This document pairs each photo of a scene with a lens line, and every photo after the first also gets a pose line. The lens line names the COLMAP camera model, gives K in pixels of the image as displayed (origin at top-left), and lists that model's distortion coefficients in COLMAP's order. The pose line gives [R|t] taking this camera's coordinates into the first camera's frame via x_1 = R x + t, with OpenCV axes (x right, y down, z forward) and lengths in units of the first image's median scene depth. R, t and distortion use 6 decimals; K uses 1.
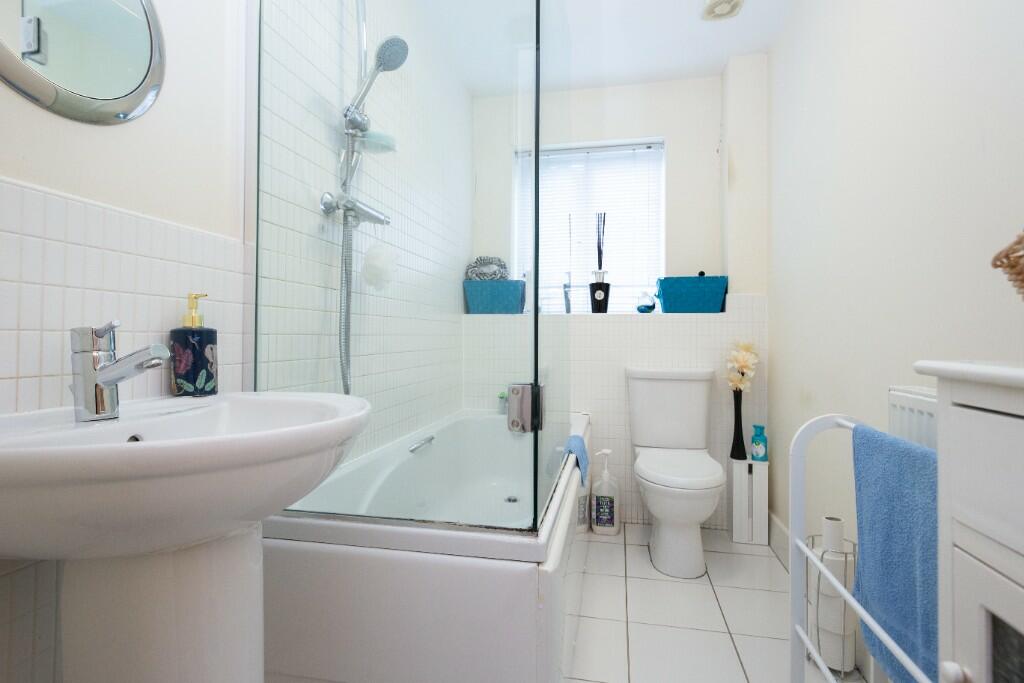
lens RADIAL K [[506.6, 0, 514.6], [0, 506.6, 330.7], [0, 0, 1]] dist [0.019340, -0.009035]
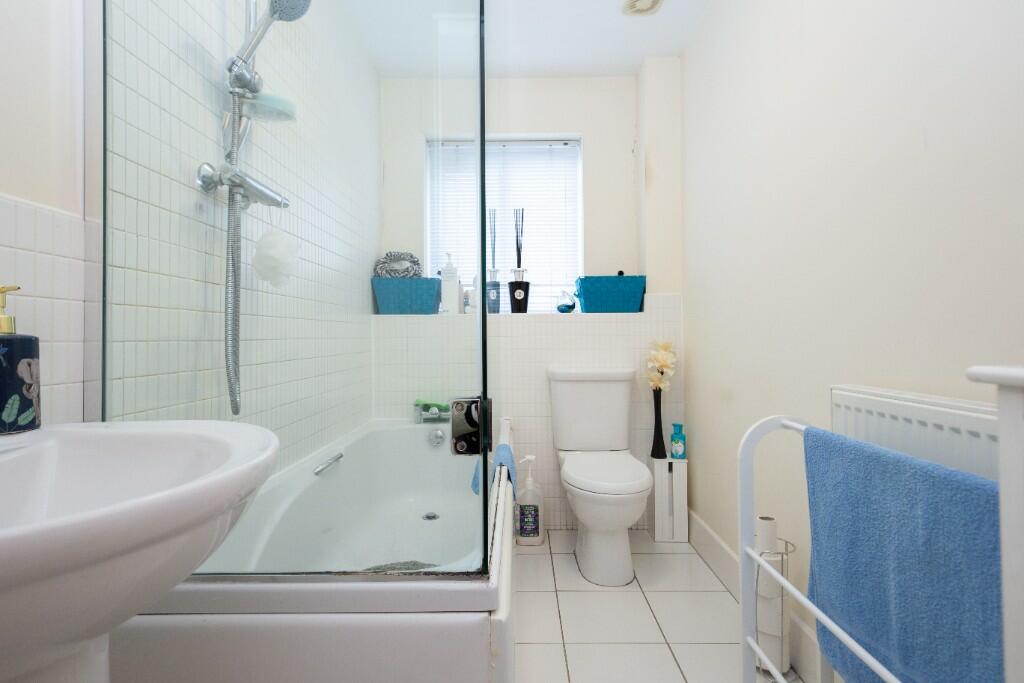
lens RADIAL K [[506.6, 0, 514.6], [0, 506.6, 330.7], [0, 0, 1]] dist [0.019340, -0.009035]
pose [[0.981680, -0.009466, 0.190303, -0.041620], [0.009590, 0.999954, 0.000271, -0.002734], [-0.190297, 0.001559, 0.981725, 0.104569]]
